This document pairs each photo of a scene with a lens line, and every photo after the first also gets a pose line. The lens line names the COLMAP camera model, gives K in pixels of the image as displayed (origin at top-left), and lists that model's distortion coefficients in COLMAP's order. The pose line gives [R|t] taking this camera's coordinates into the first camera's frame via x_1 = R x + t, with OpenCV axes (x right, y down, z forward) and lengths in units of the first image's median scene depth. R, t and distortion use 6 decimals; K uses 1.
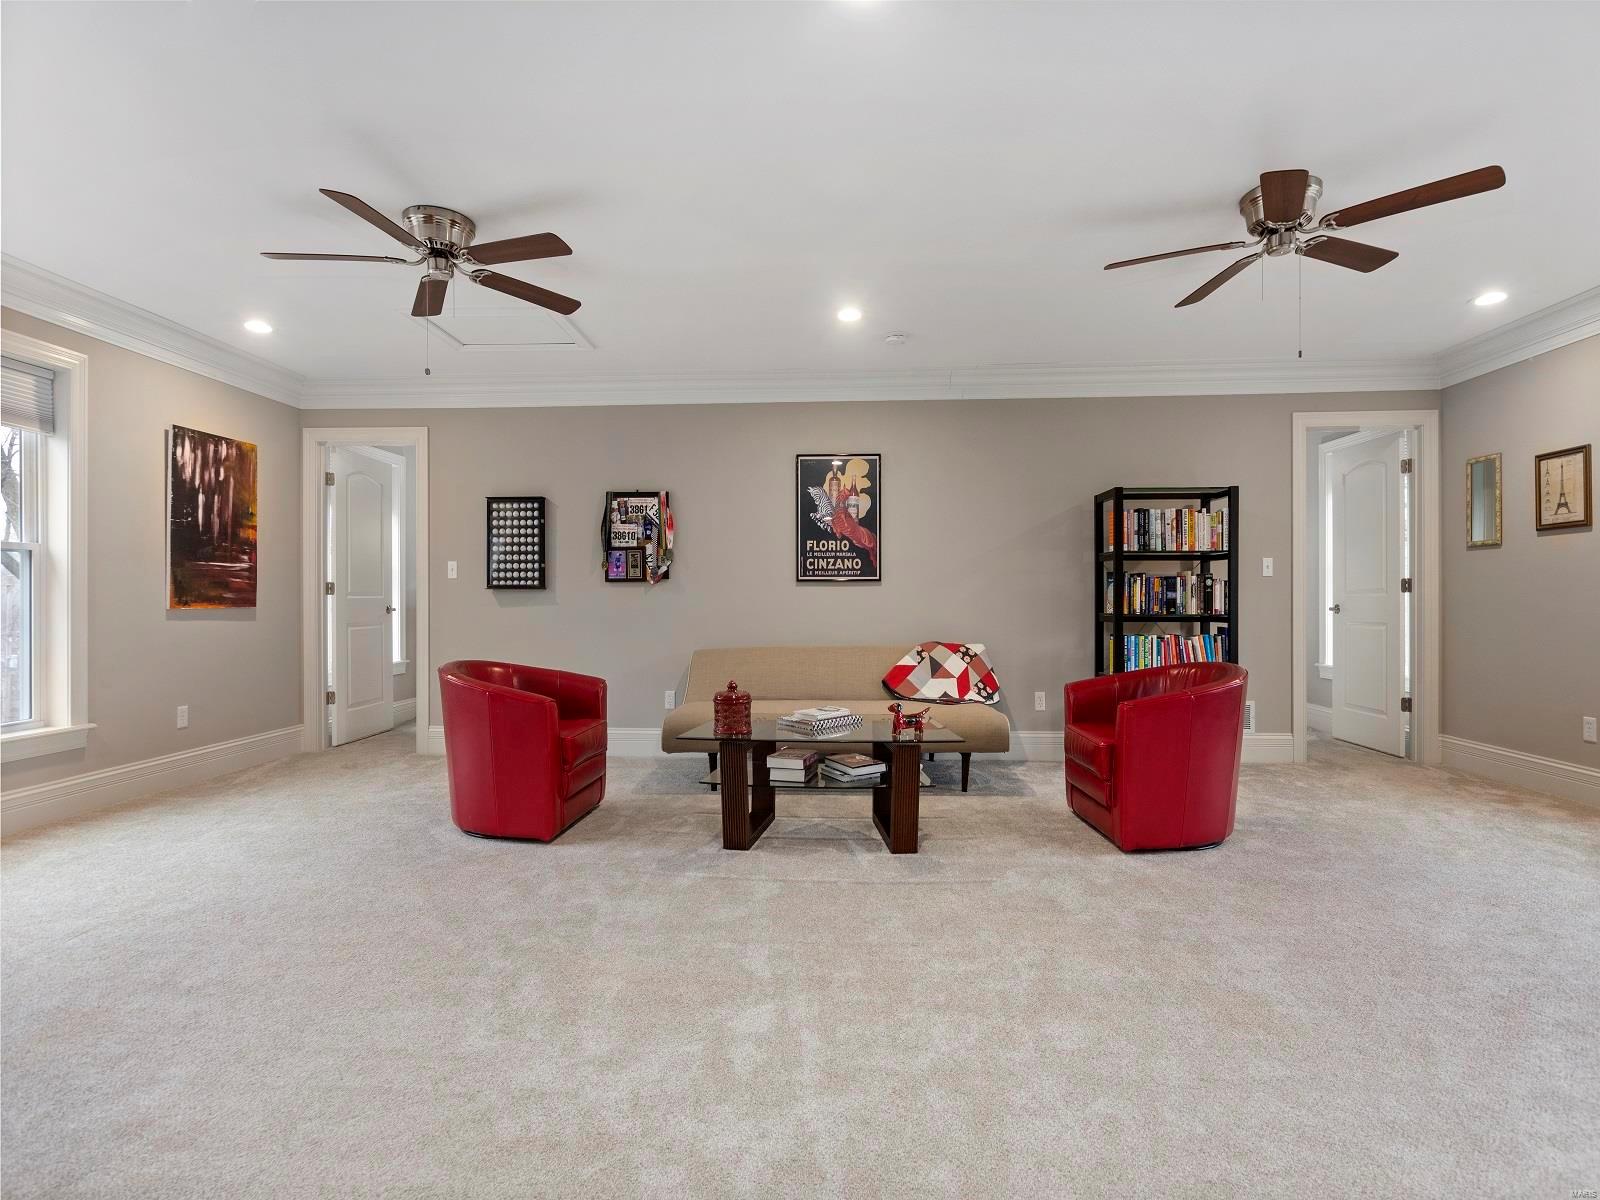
lens RADIAL K [[742.1, 0, 800.0], [0, 742.1, 604.7], [0, 0, 1]] dist [-0.002127, -0.000215]
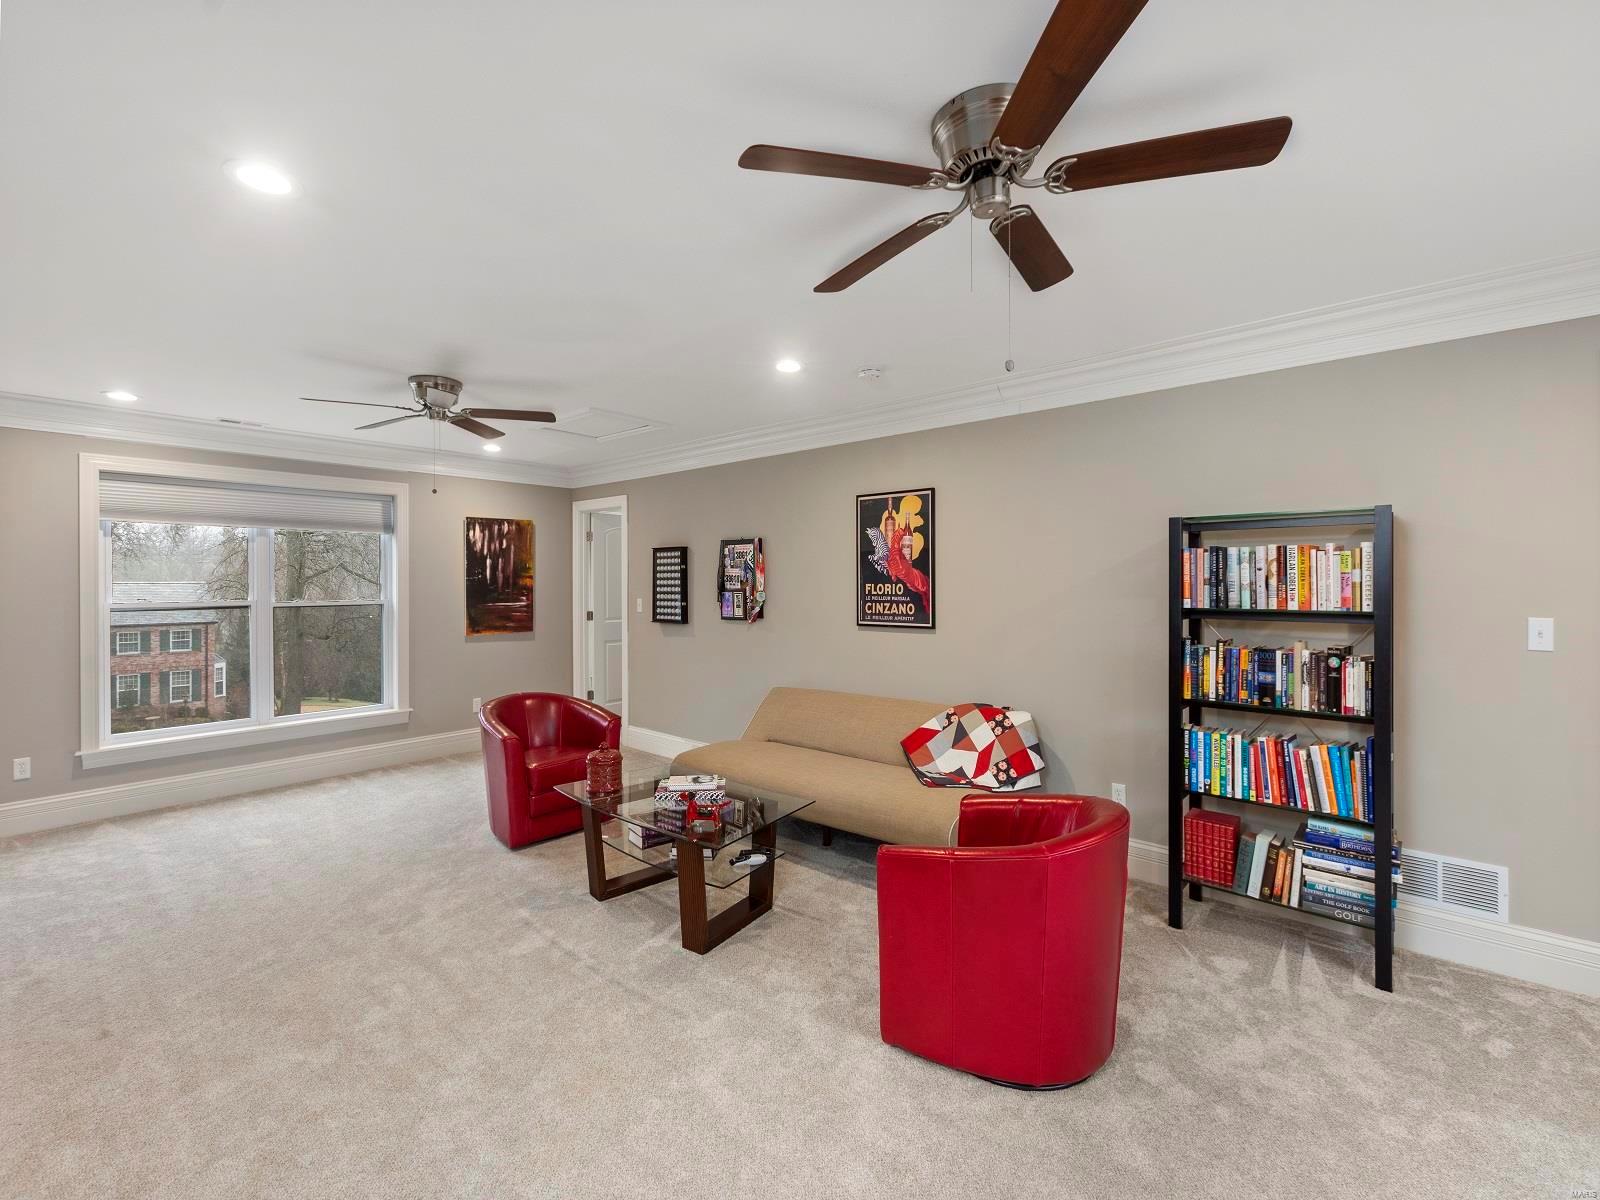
lens RADIAL K [[692.8, 0, 806.1], [0, 692.8, 586.7], [0, 0, 1]] dist [0.004879, -0.001763]
pose [[0.790946, 0.002640, -0.611881, 0.550886], [-0.001515, 0.999996, 0.002356, -0.093273], [0.611885, -0.000936, 0.790947, 0.264200]]
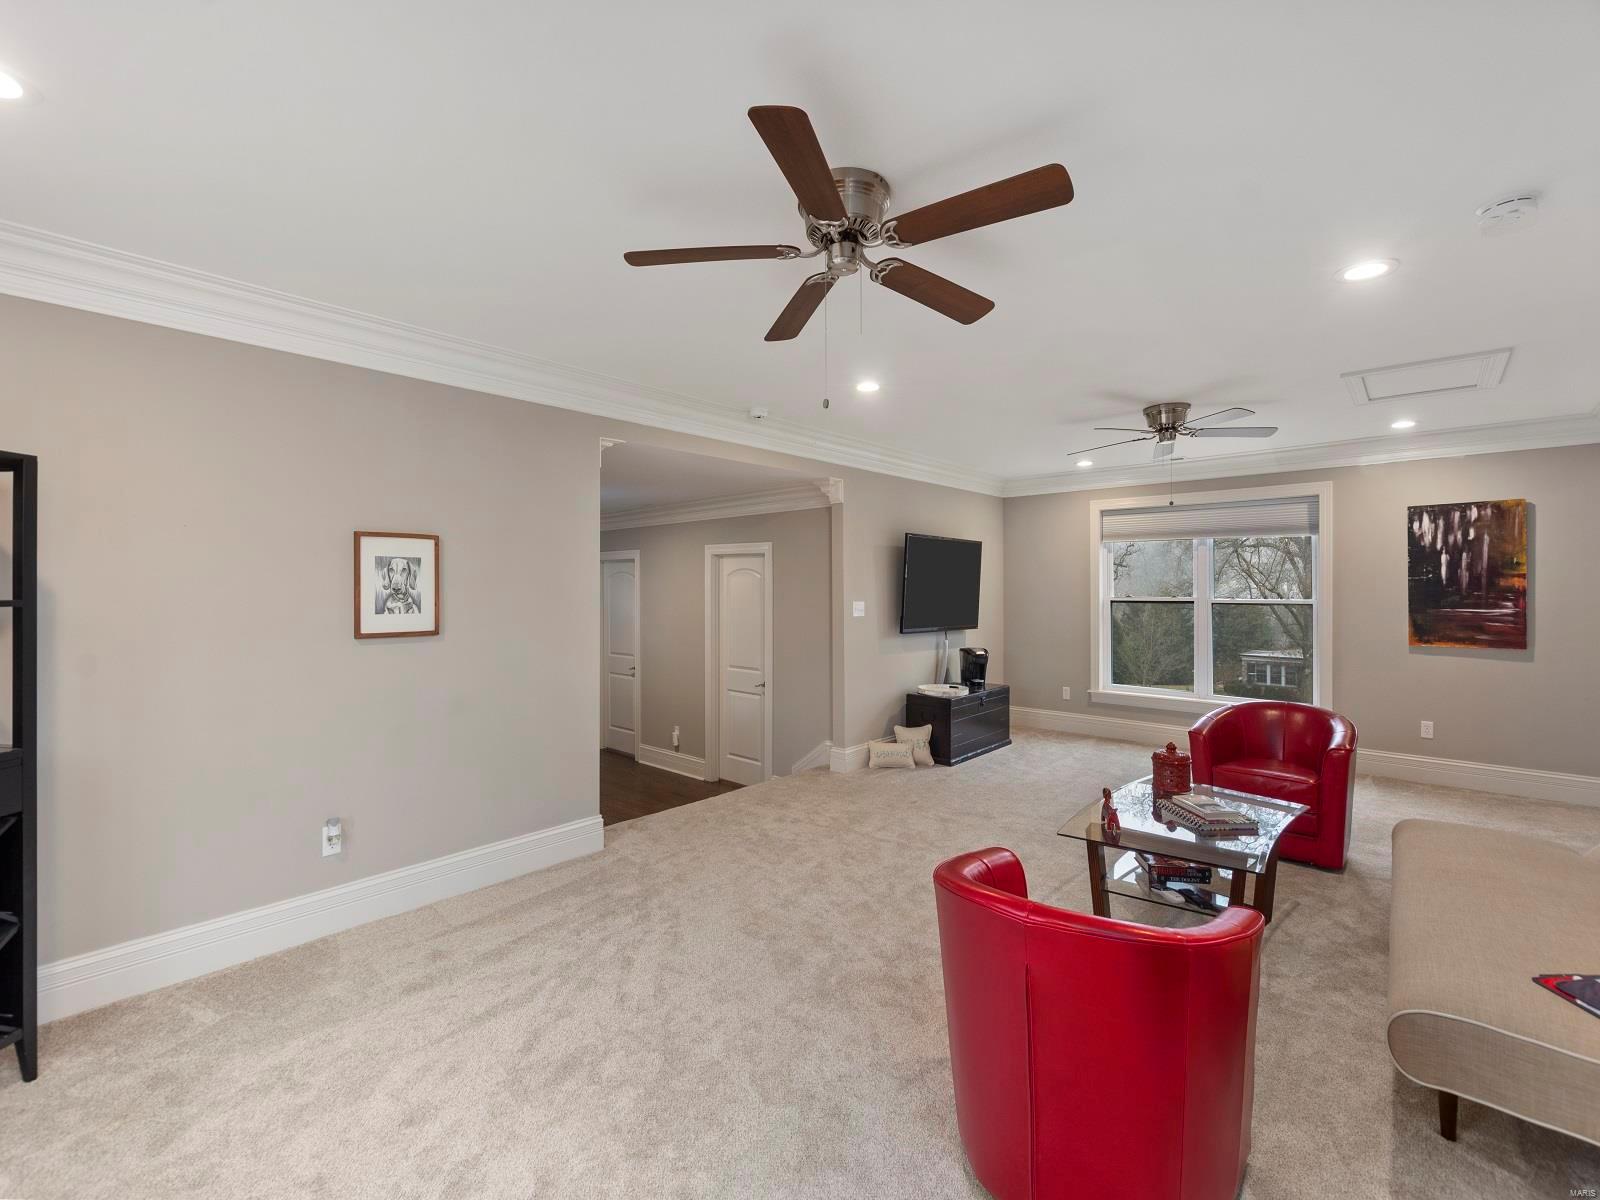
lens RADIAL K [[692.8, 0, 795.1], [0, 692.8, 585.7], [0, 0, 1]] dist [0.004879, -0.001763]
pose [[-0.628648, 0.006945, -0.777659, 0.747953], [-0.000097, 0.999959, 0.009008, -0.103100], [0.777690, 0.005738, -0.628621, 0.850671]]
